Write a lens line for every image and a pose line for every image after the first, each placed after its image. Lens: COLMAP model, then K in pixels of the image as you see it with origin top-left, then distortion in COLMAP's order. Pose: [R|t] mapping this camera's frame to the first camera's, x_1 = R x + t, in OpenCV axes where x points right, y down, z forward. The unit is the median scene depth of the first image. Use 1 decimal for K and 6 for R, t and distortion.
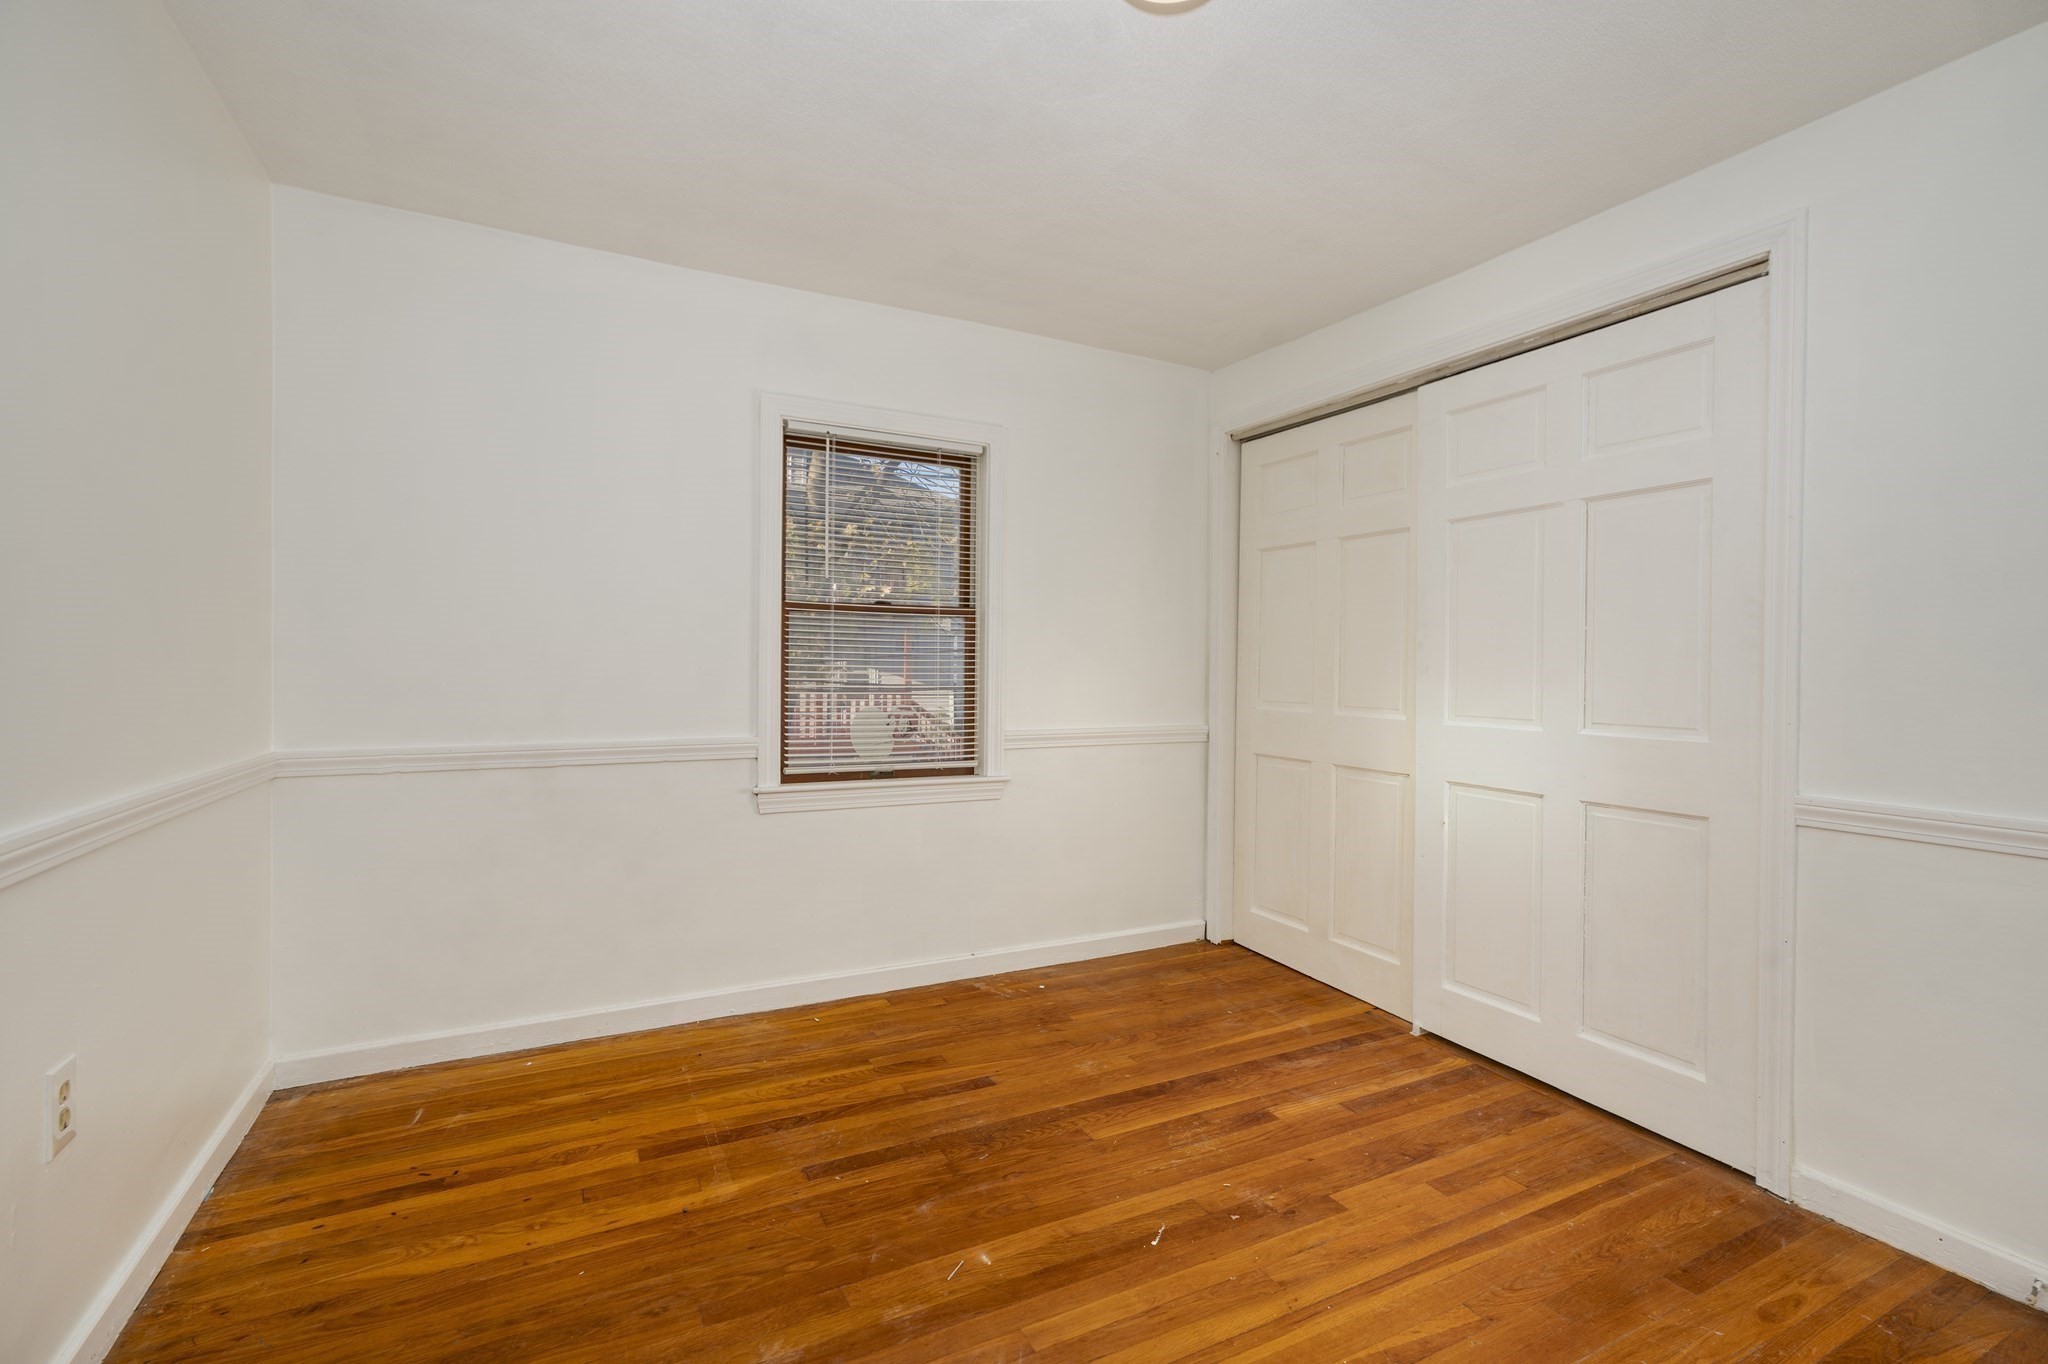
lens RADIAL K [[934.9, 0, 1010.7], [0, 934.9, 663.7], [0, 0, 1]] dist [-0.010909, 0.009801]
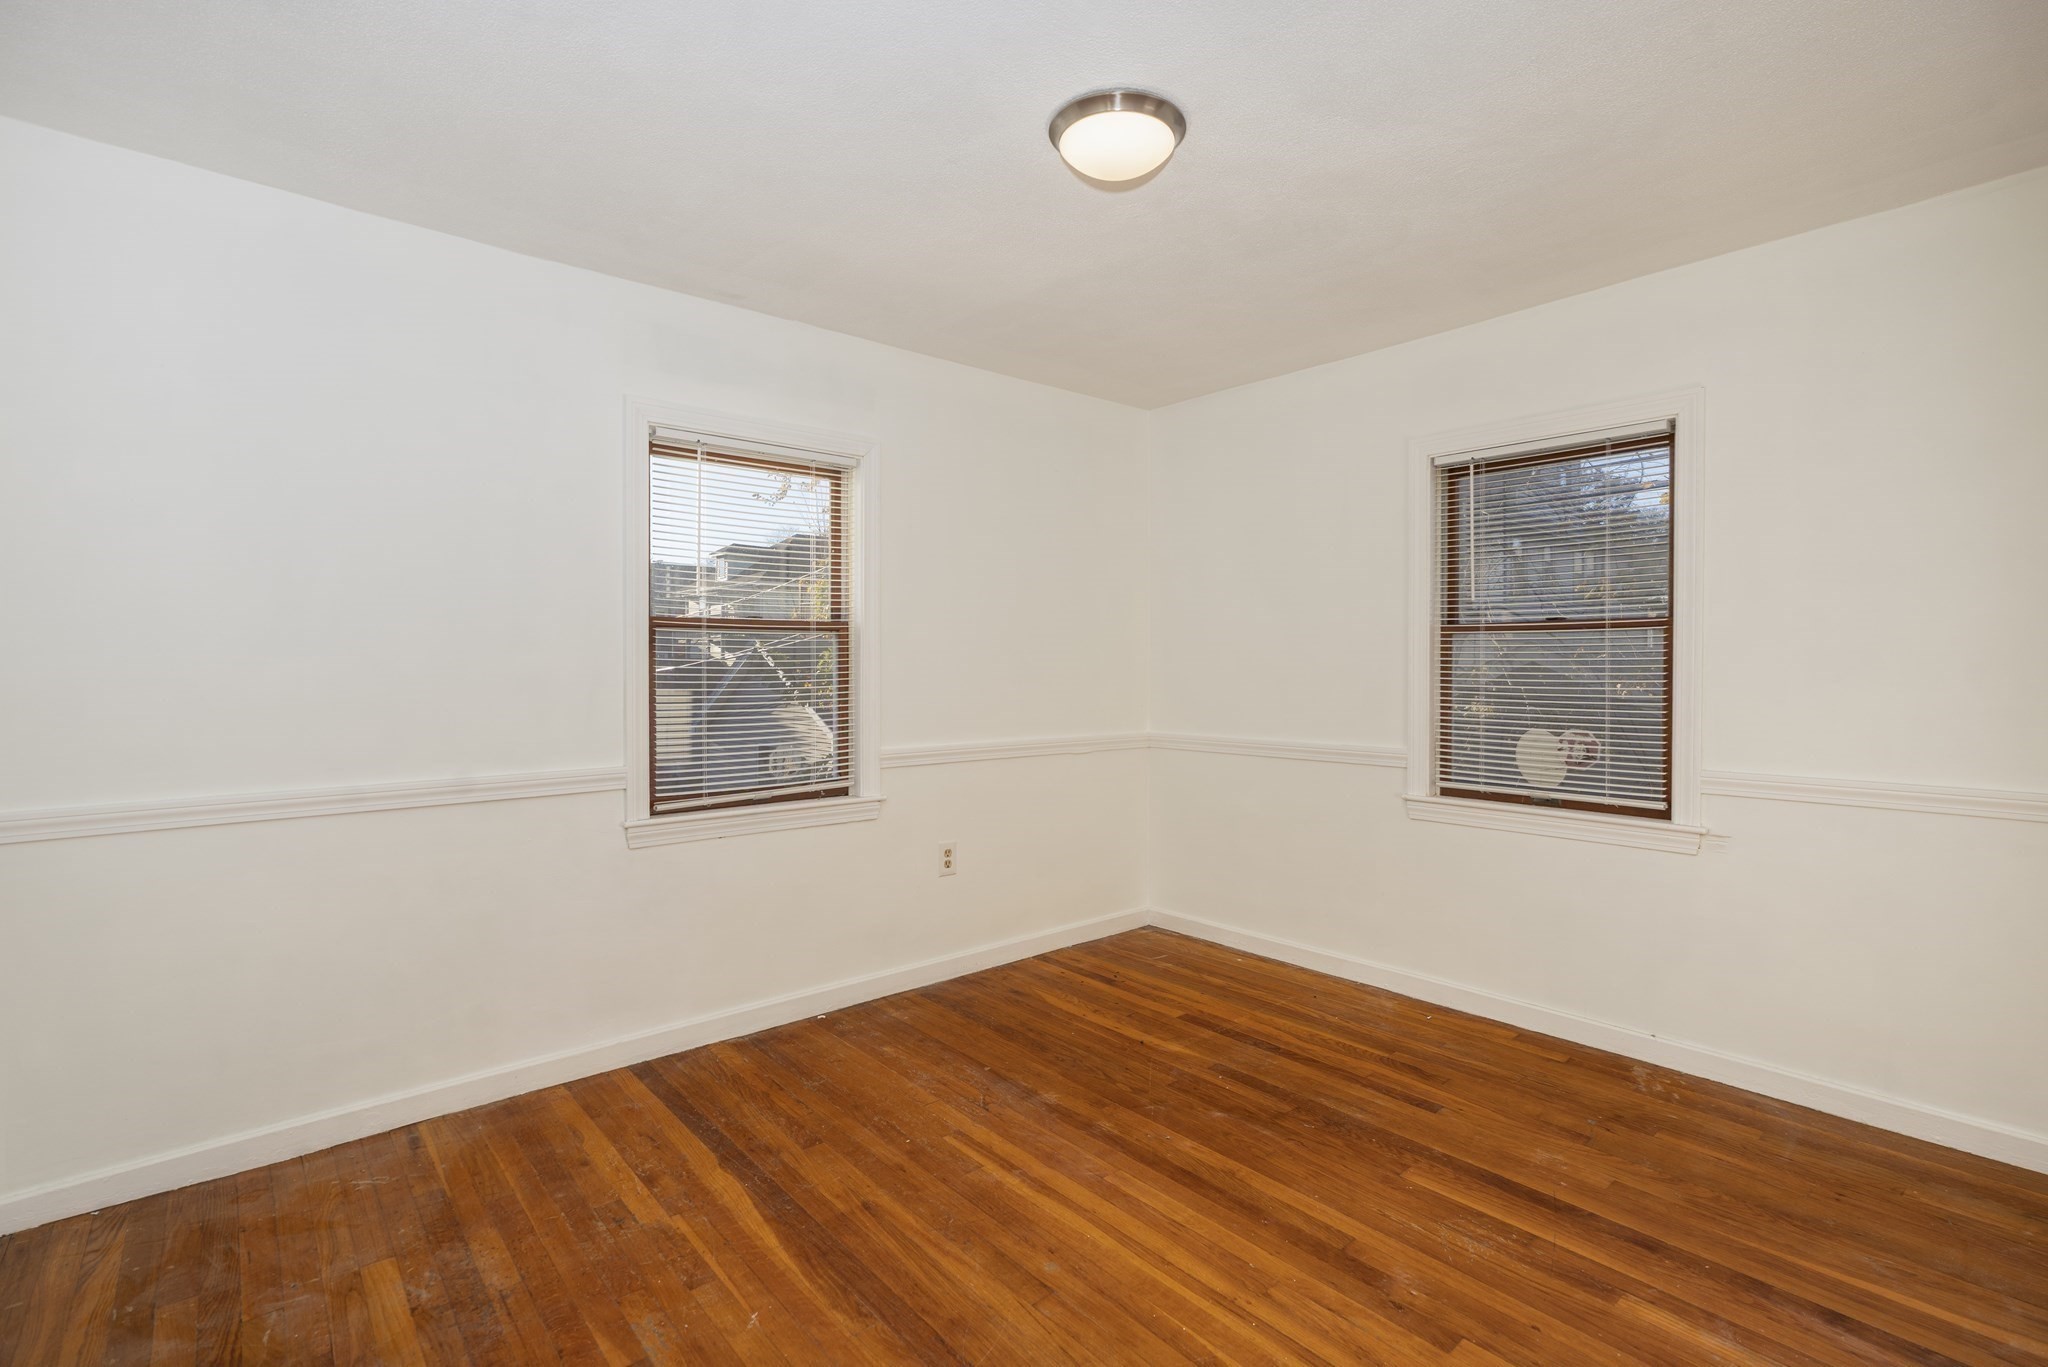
lens RADIAL K [[934.9, 0, 1000.7], [0, 934.9, 666.9], [0, 0, 1]] dist [-0.010909, 0.009801]
pose [[0.215623, -0.009138, -0.976434, 0.876113], [0.003603, 0.999957, -0.008562, -0.015174], [0.976470, -0.001672, 0.215646, 0.347560]]
